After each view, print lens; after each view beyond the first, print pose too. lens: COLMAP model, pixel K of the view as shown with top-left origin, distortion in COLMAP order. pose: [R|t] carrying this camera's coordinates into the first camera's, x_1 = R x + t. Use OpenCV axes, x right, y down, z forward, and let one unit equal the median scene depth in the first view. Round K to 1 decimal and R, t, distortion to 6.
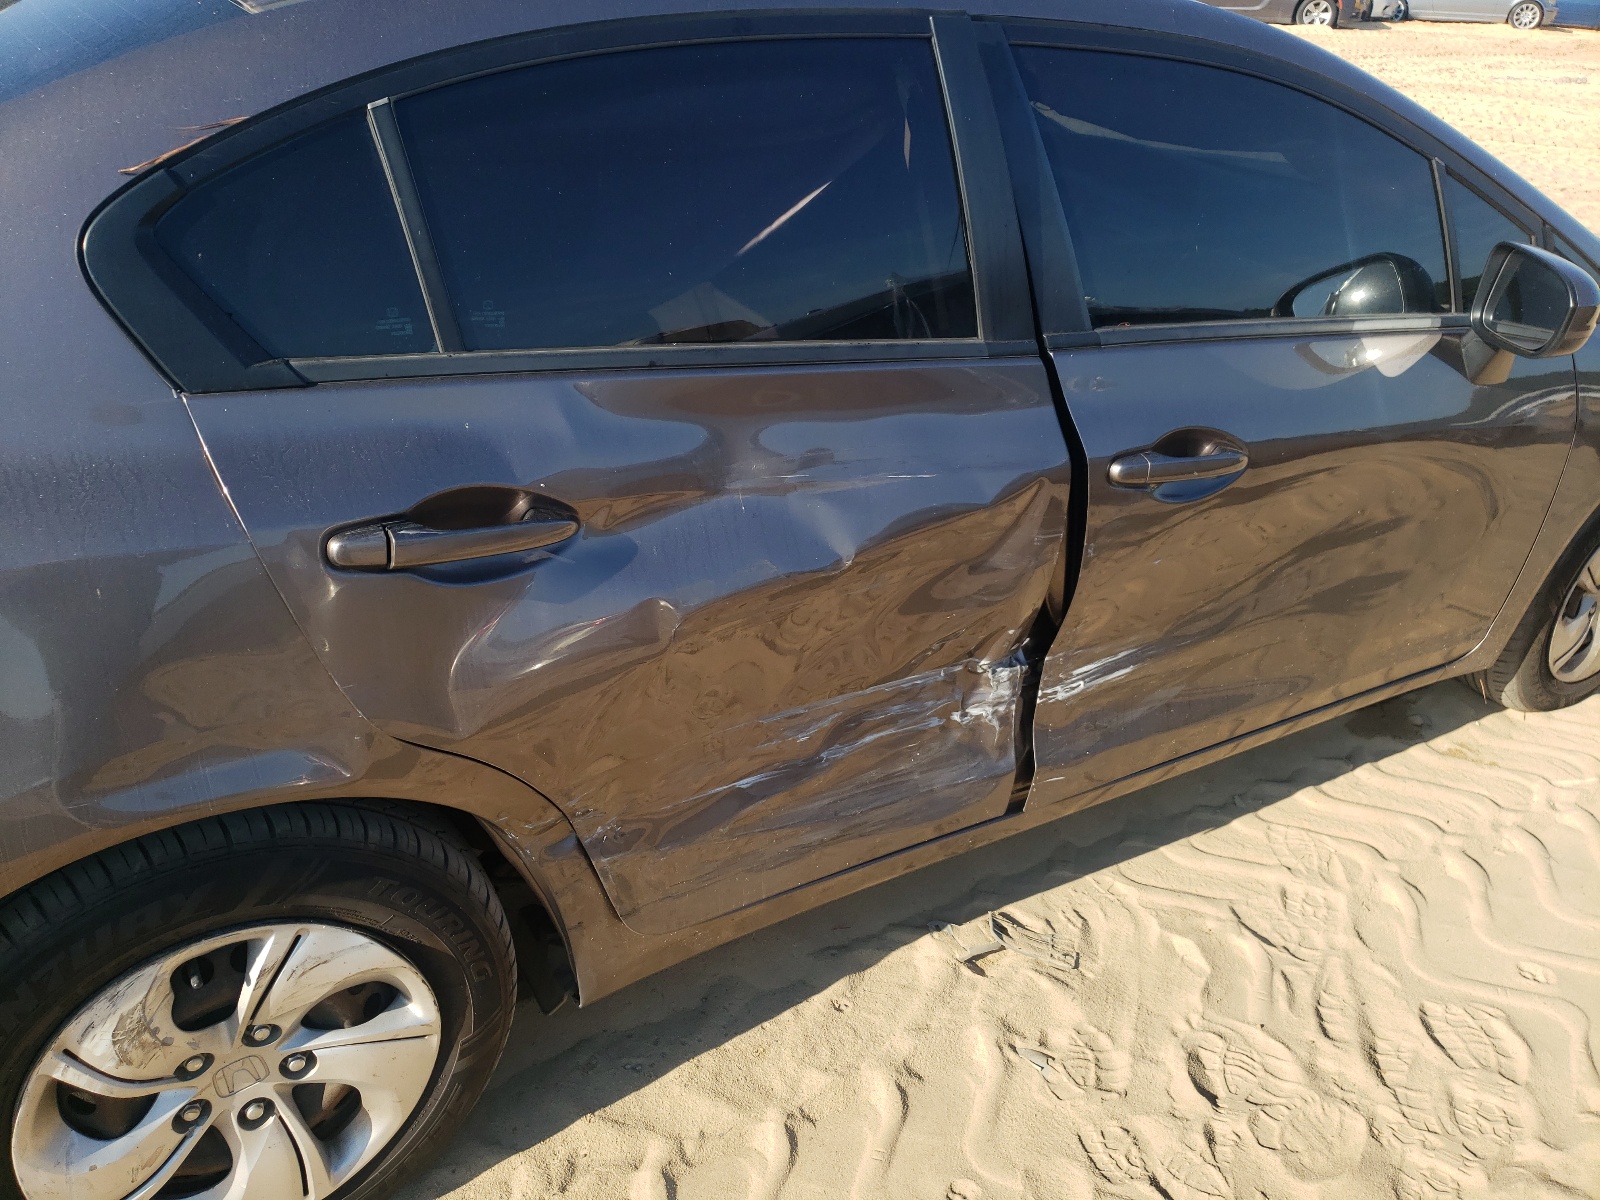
lens RADIAL K [[1313.2, 0, 800.0], [0, 1313.2, 600.0], [0, 0, 1]] dist [0.064630, -0.134305]
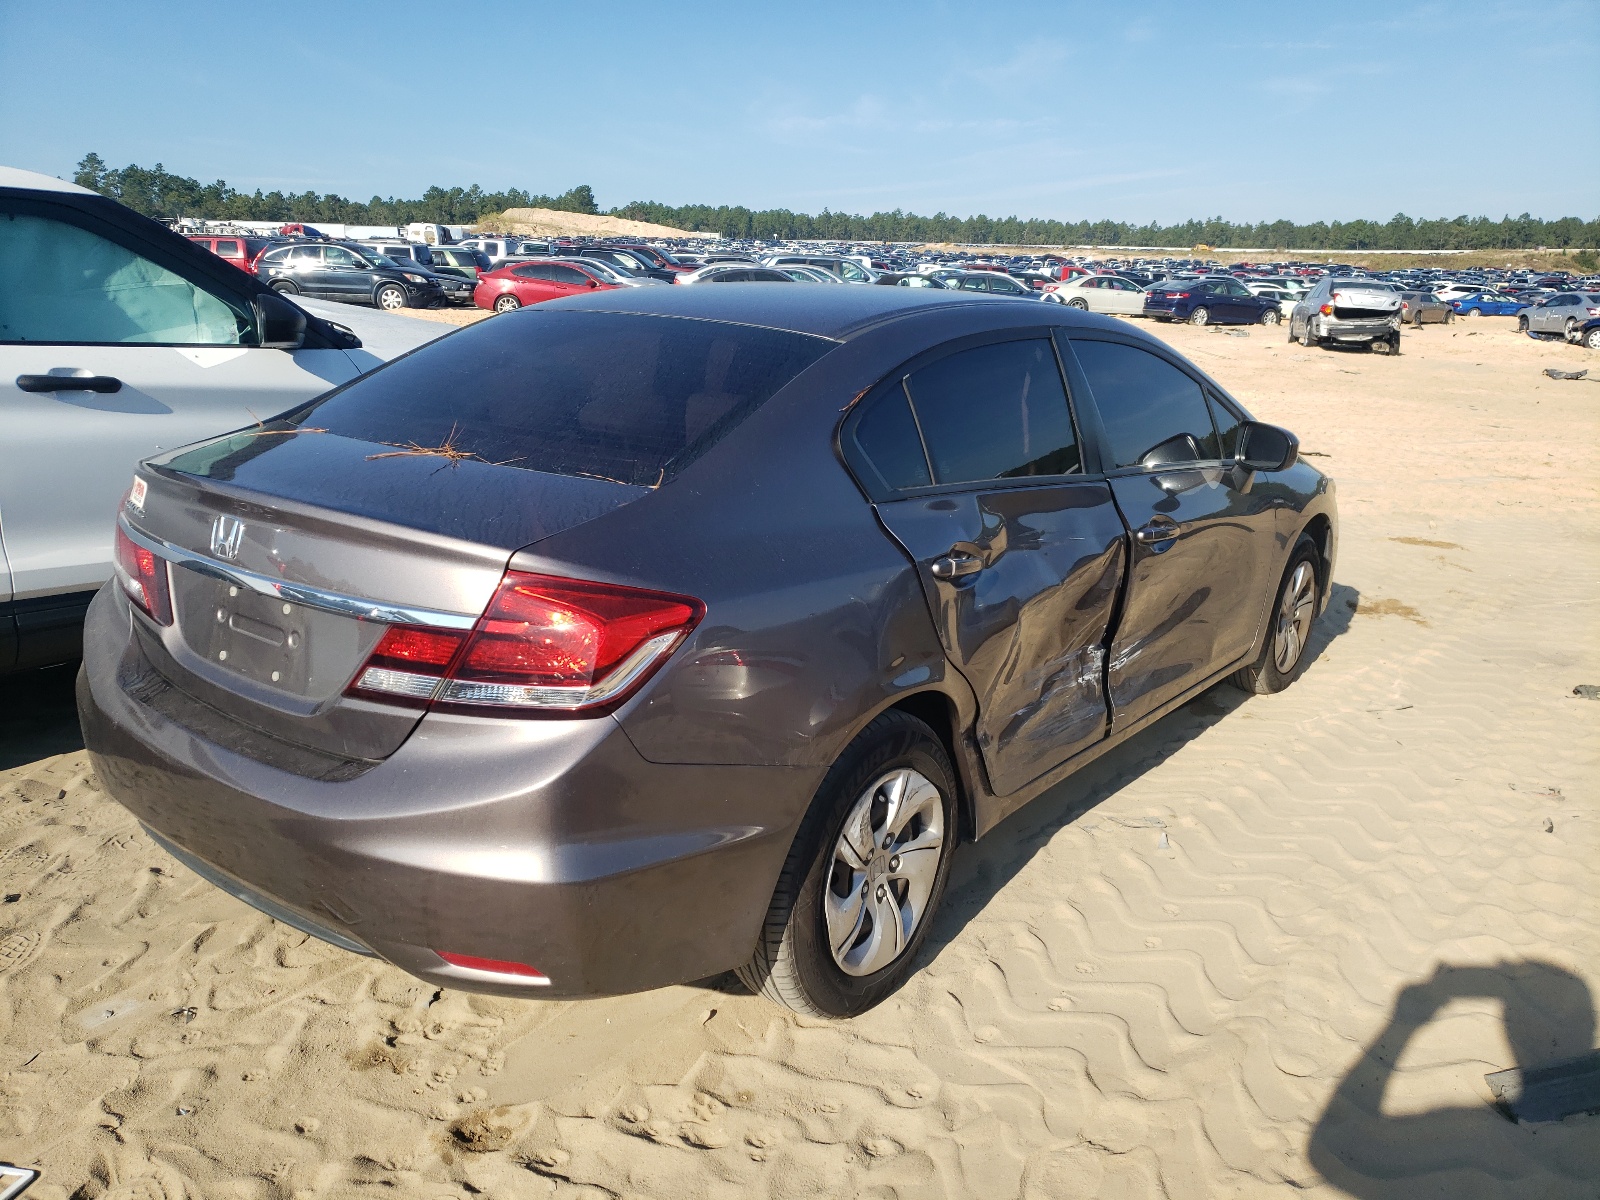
lens RADIAL K [[1313.2, 0, 800.0], [0, 1313.2, 600.0], [0, 0, 1]] dist [0.064630, -0.134305]
pose [[0.931819, -0.112136, 0.345166, -0.838381], [0.179068, 0.969298, -0.168514, 0.213218], [-0.315672, 0.218833, 0.923290, -0.574208]]
